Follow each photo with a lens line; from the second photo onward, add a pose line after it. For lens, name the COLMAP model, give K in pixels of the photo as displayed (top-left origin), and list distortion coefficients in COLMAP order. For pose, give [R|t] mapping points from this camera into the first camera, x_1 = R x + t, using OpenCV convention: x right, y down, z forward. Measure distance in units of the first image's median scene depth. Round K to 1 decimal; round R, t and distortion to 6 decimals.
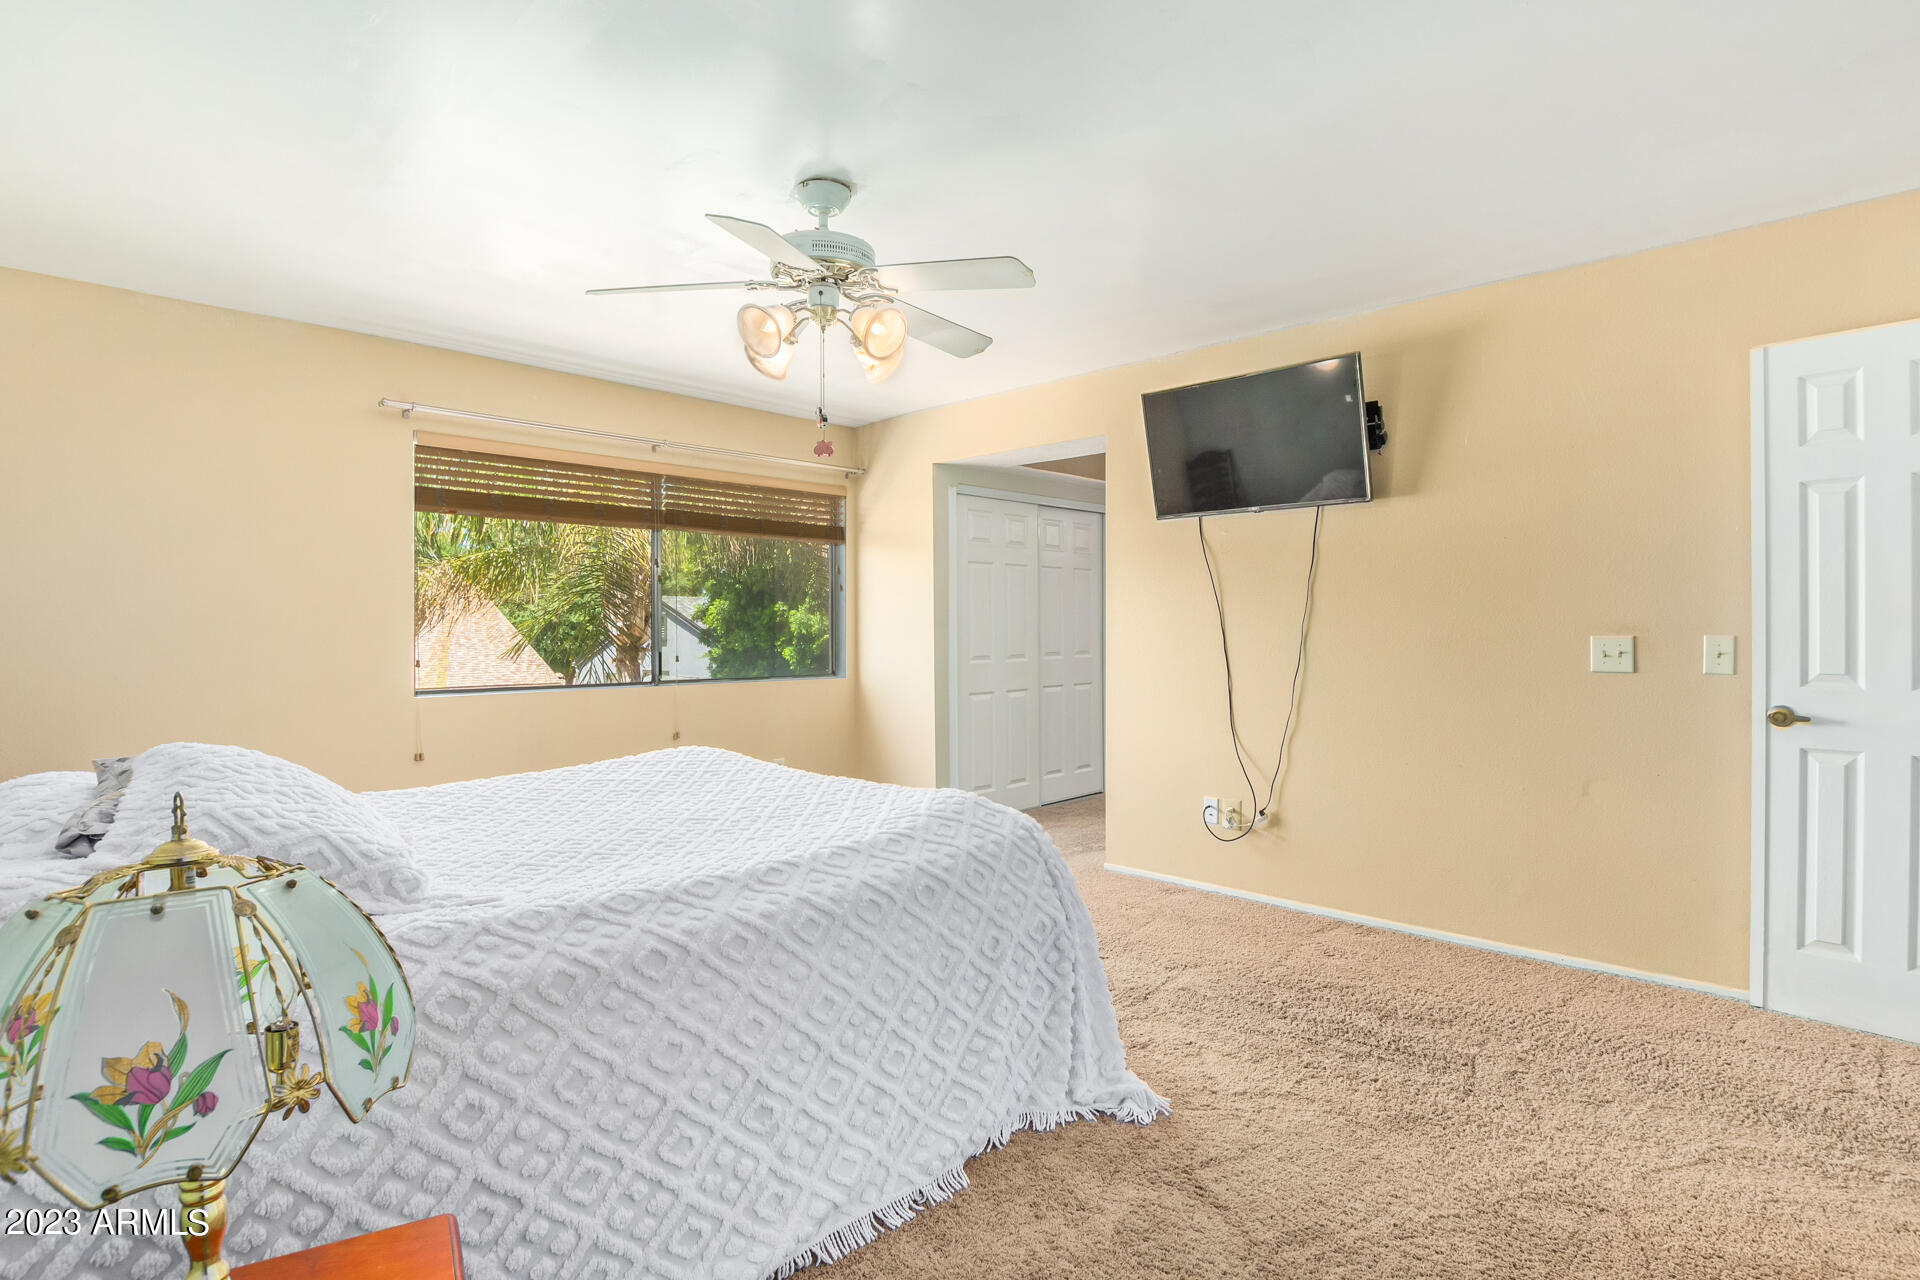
lens RADIAL K [[953.3, 0, 960.0], [0, 953.3, 640.0], [0, 0, 1]] dist [0.000414, -0.000033]
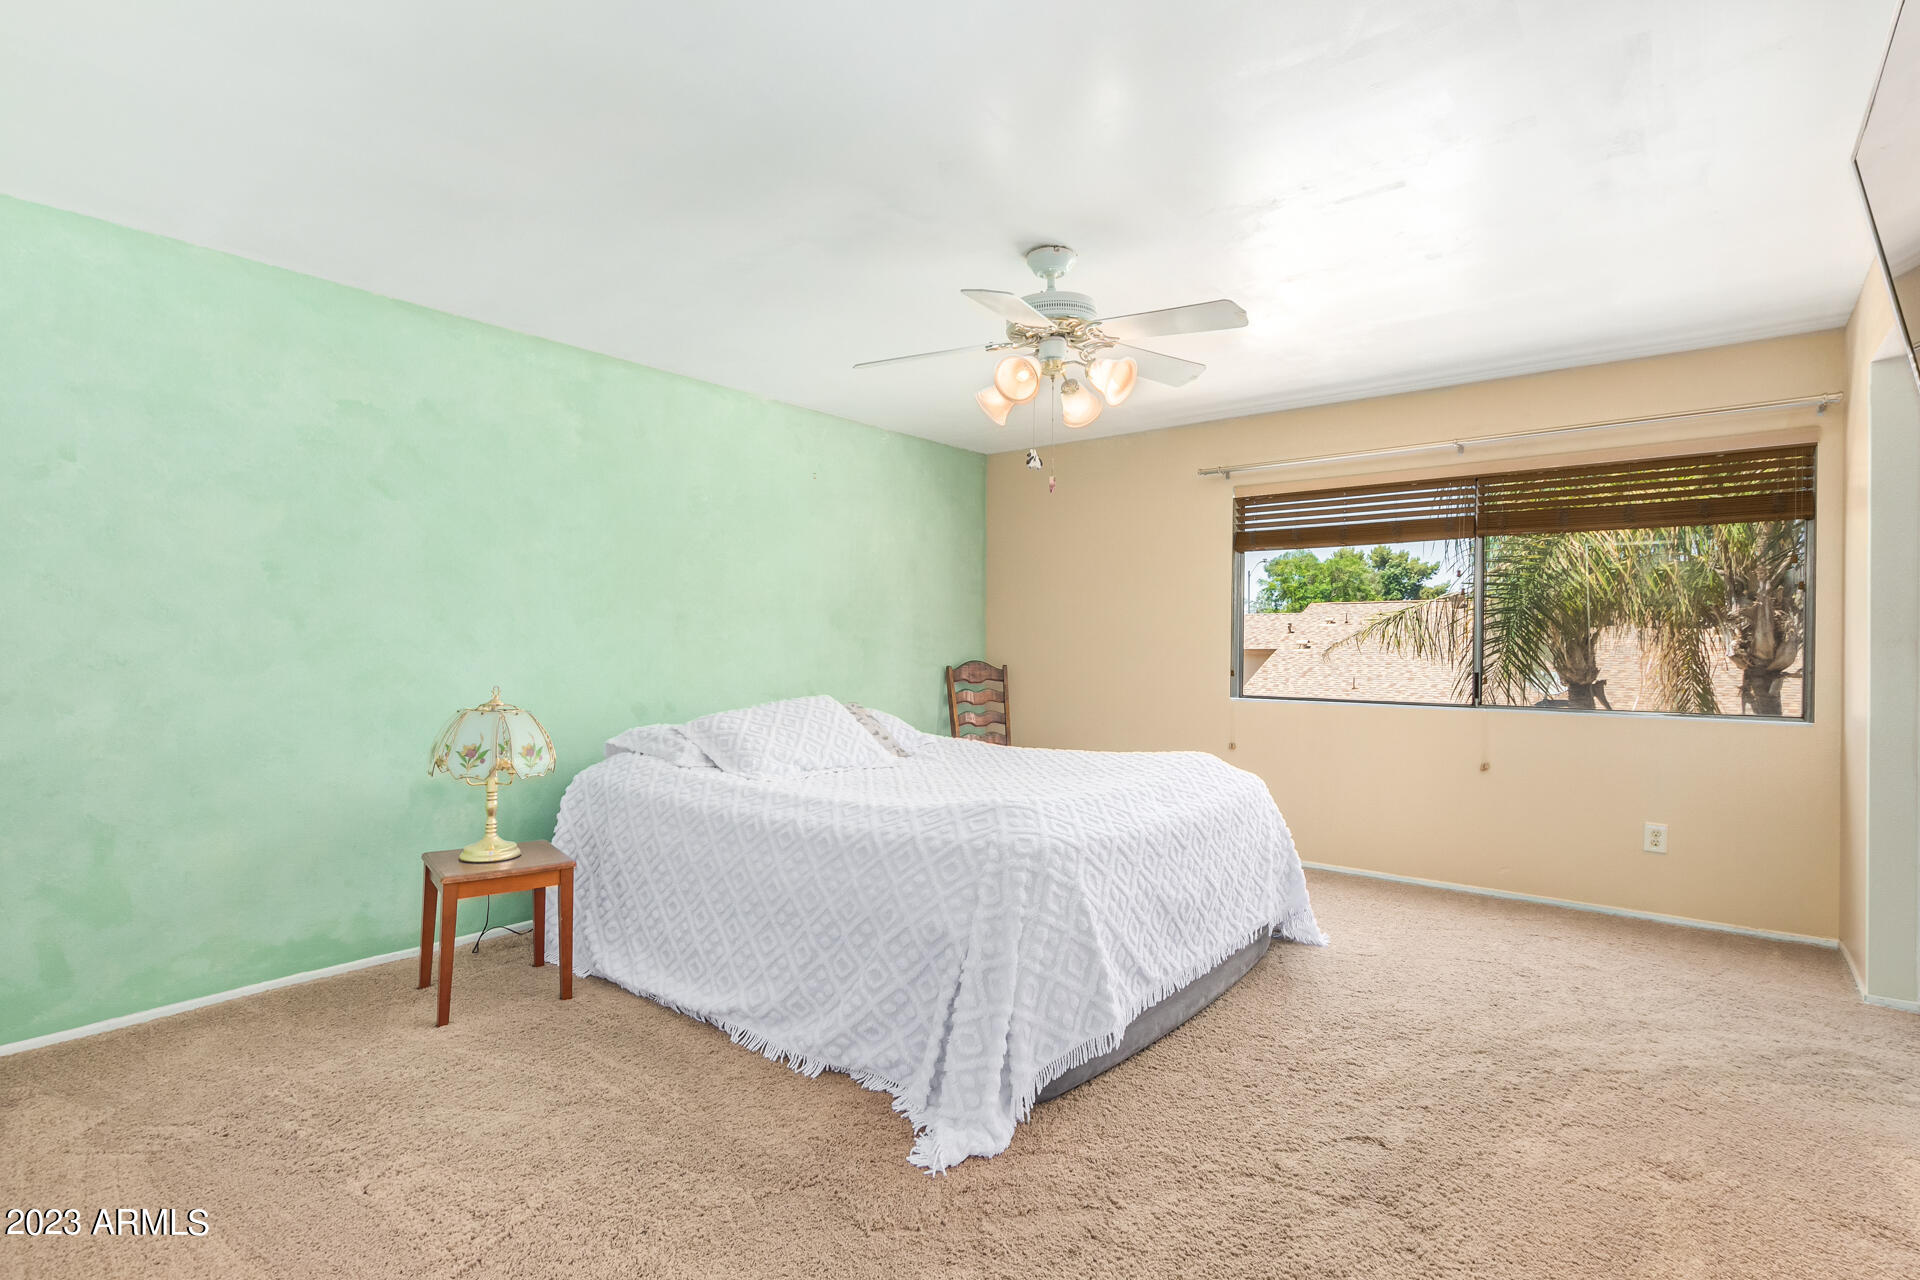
lens RADIAL K [[891.3, 0, 973.4], [0, 891.3, 627.5], [0, 0, 1]] dist [0.000356, 0.000459]
pose [[0.125907, -0.023833, -0.991756, 0.462513], [-0.019094, 0.999468, -0.026443, 0.004915], [0.991858, 0.022266, 0.125385, 0.397637]]
